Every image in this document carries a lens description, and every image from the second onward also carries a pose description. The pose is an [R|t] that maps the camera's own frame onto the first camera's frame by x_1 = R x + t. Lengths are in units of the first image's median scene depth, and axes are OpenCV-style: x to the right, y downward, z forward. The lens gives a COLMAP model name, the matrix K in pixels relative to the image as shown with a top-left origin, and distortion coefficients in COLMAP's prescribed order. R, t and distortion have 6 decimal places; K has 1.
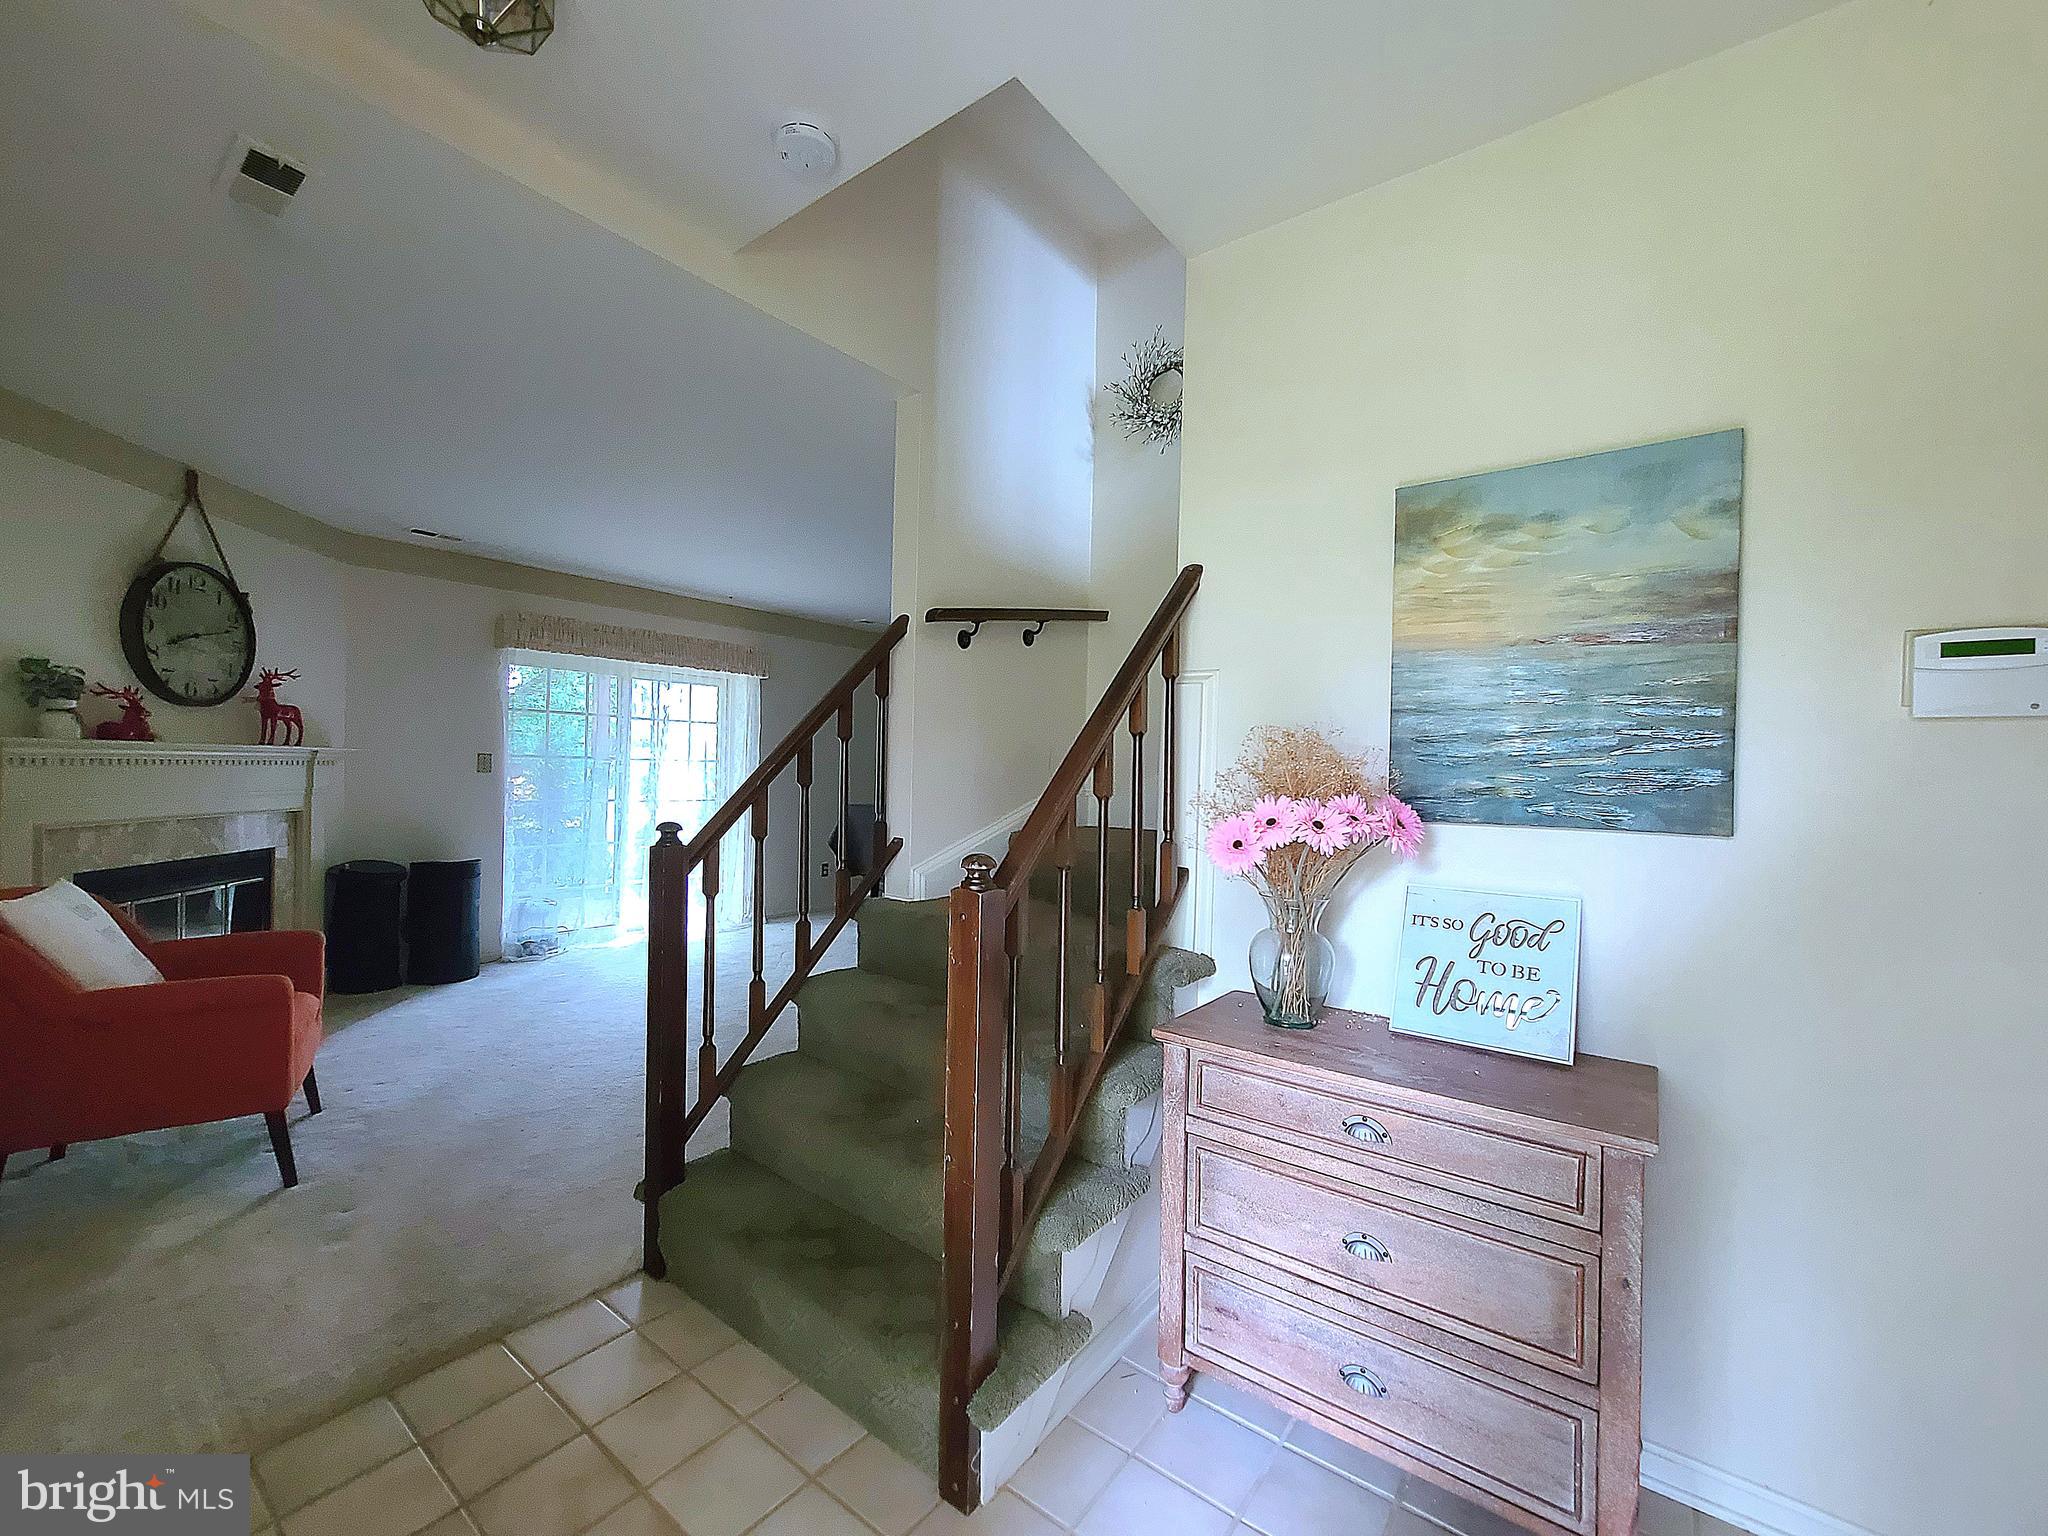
lens RADIAL K [[834.1, 0, 1023.8], [0, 834.1, 777.3], [0, 0, 1]] dist [-0.007164, 0.000406]
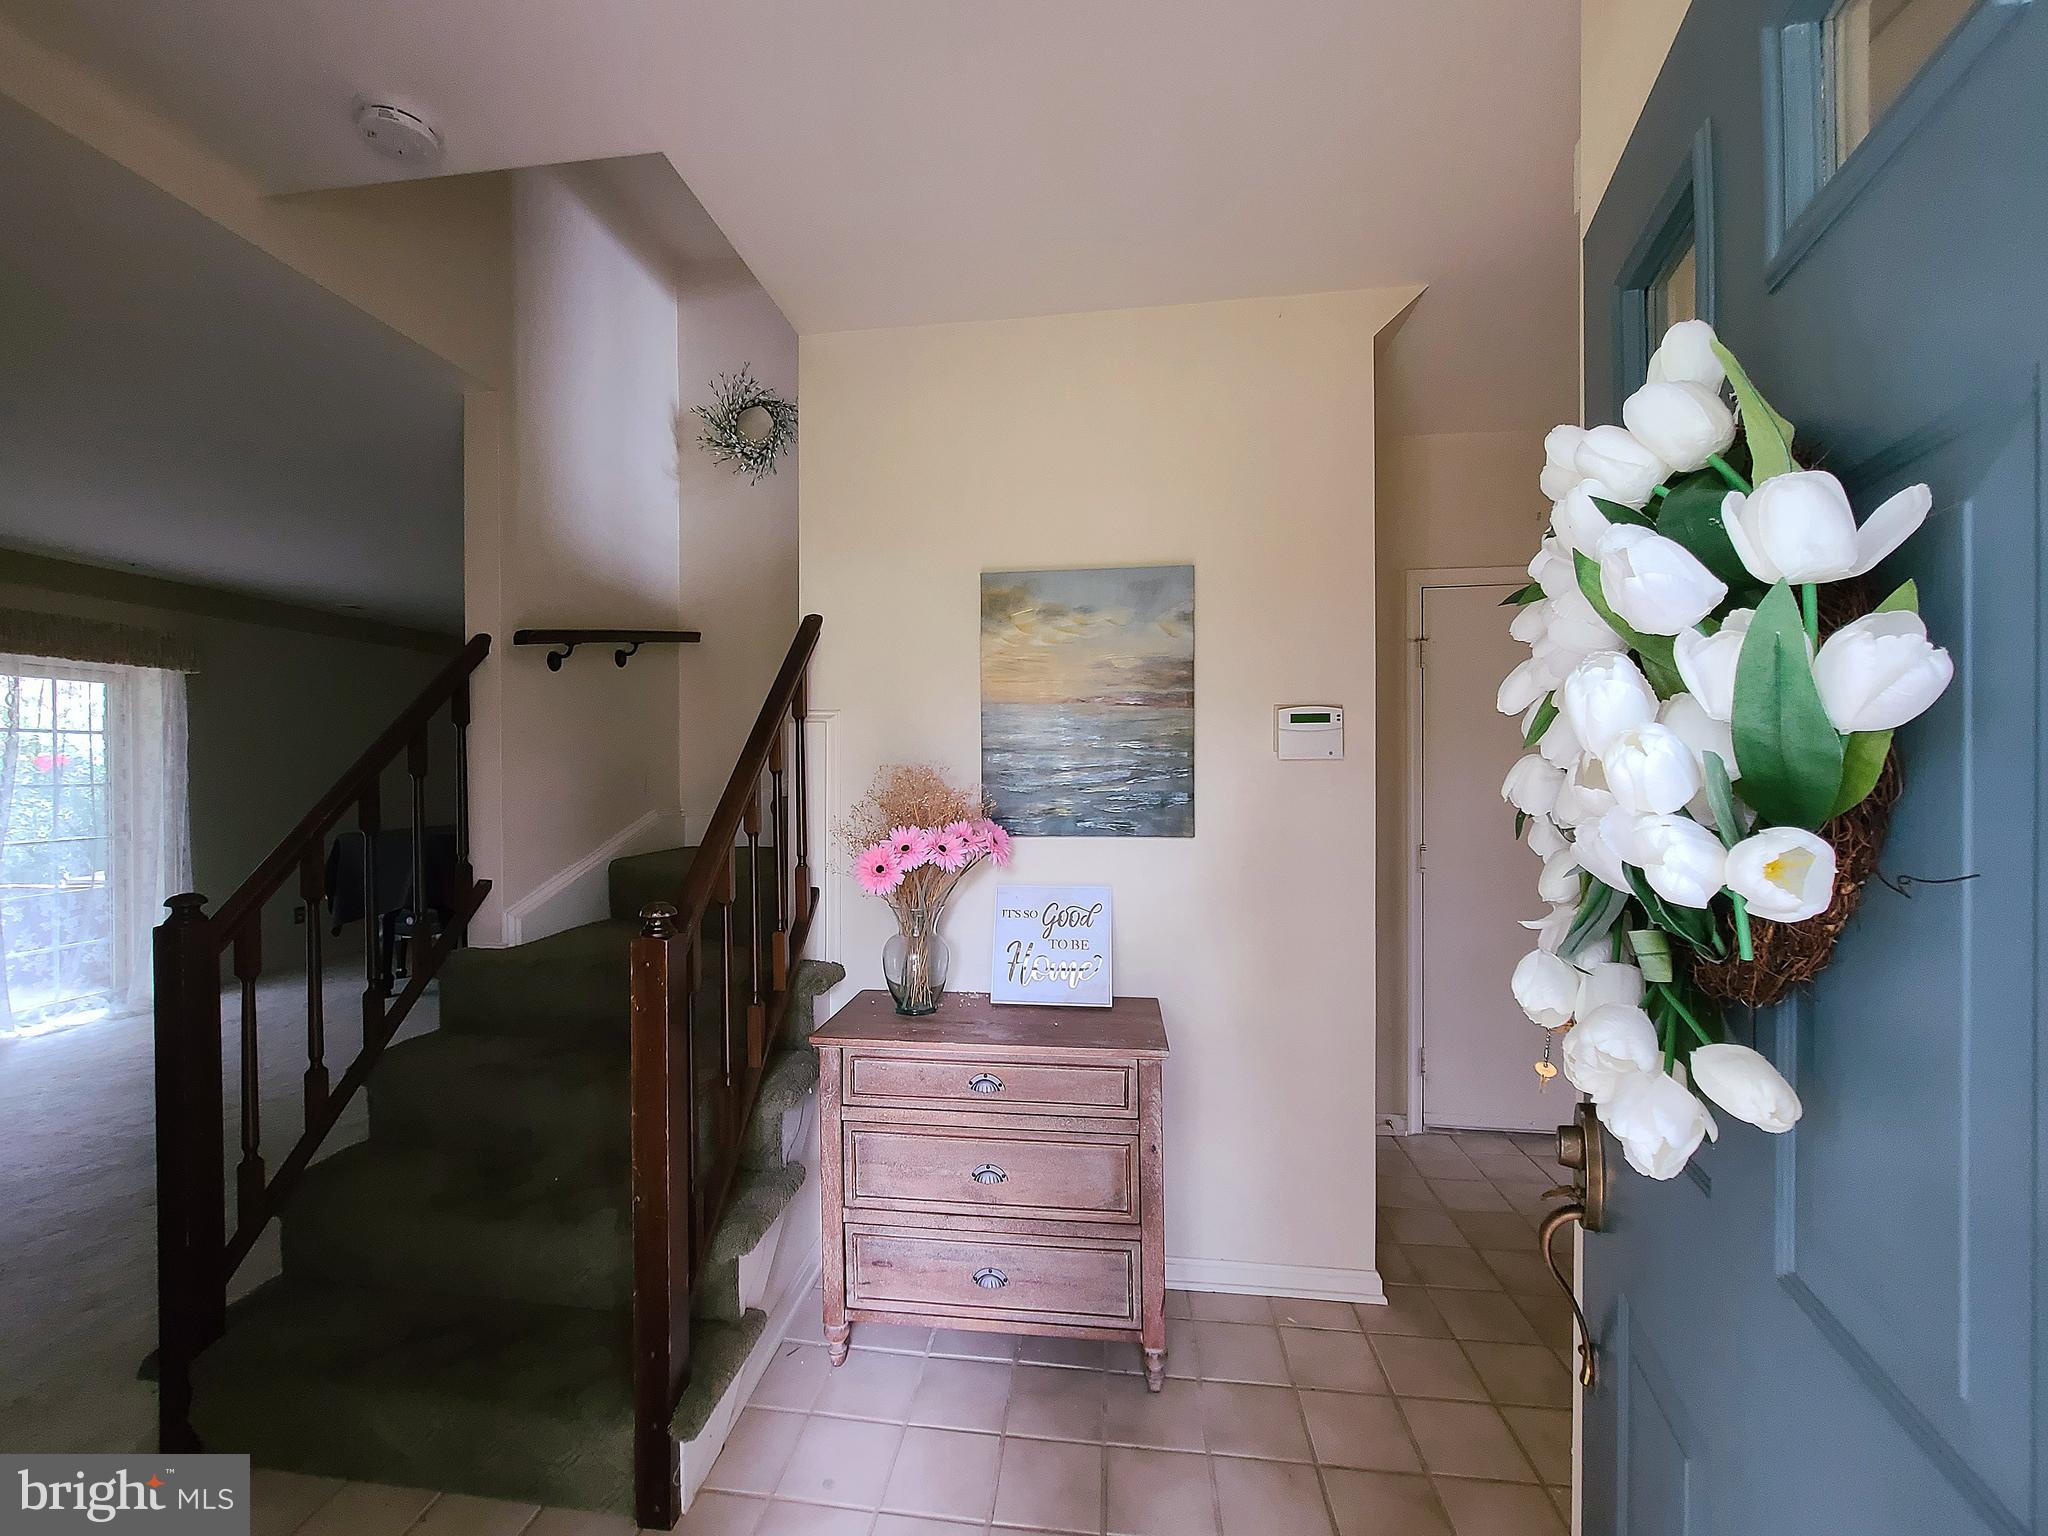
lens RADIAL K [[834.1, 0, 1014.2], [0, 834.1, 764.8], [0, 0, 1]] dist [-0.007164, 0.000406]
pose [[0.856265, -0.021961, 0.516070, -0.177556], [0.022203, 0.999737, 0.005703, -0.066162], [-0.516060, 0.006575, 0.856528, -0.111910]]
